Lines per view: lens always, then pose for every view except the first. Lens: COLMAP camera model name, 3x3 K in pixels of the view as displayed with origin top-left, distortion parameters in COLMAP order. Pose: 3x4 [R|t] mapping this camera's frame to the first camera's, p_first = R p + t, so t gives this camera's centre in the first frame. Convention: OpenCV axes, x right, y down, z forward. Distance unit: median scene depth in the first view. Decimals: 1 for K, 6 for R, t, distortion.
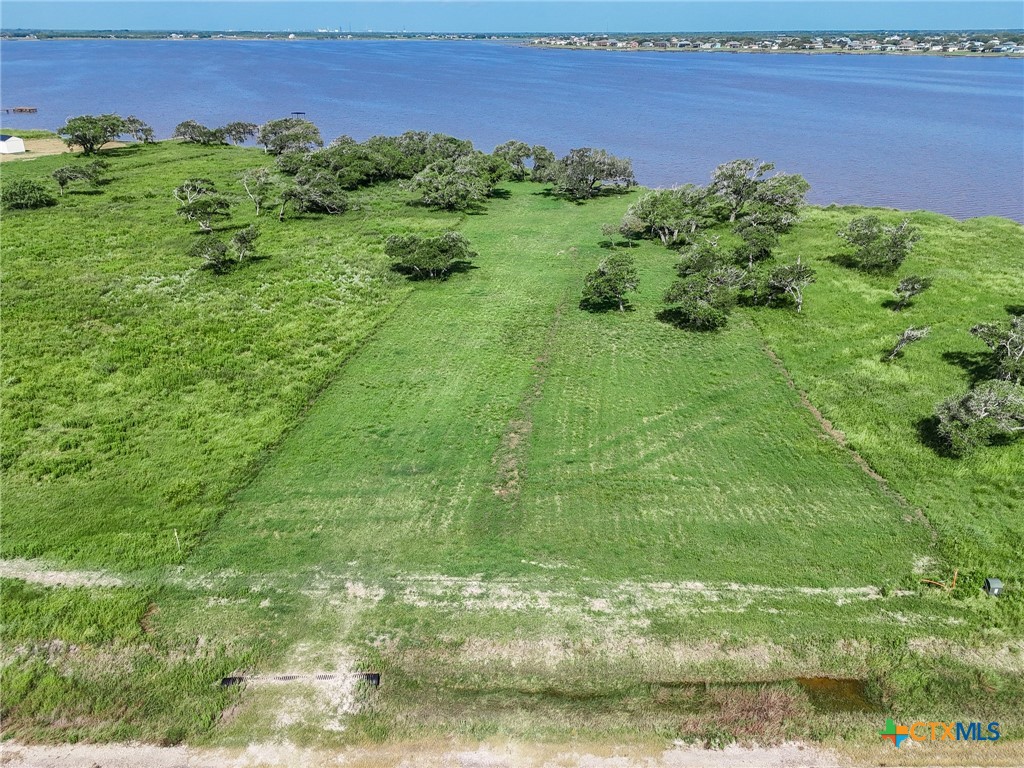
lens RADIAL K [[770.0, 0, 514.9], [0, 770.0, 380.9], [0, 0, 1]] dist [0.067940, -0.061075]
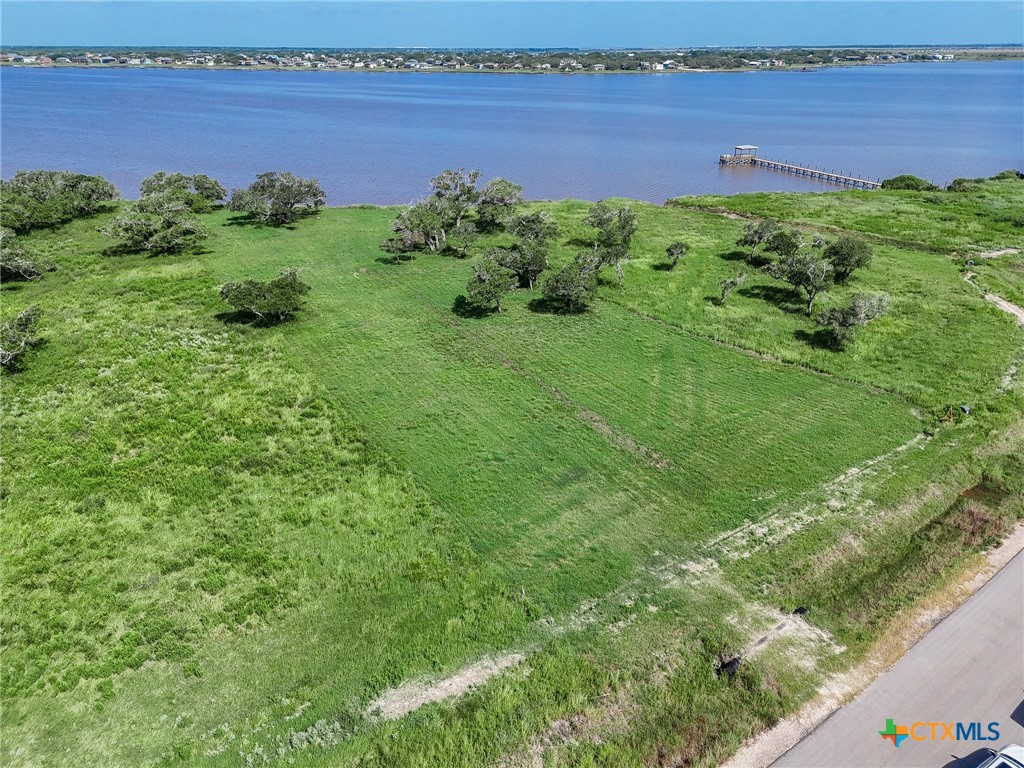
lens RADIAL K [[770.0, 0, 514.9], [0, 770.0, 380.9], [0, 0, 1]] dist [0.067940, -0.061075]
pose [[0.785594, -0.242982, 0.569035, -0.449756], [0.252645, 0.965475, 0.063469, -0.055898], [-0.564811, 0.093903, 0.819860, 0.101815]]
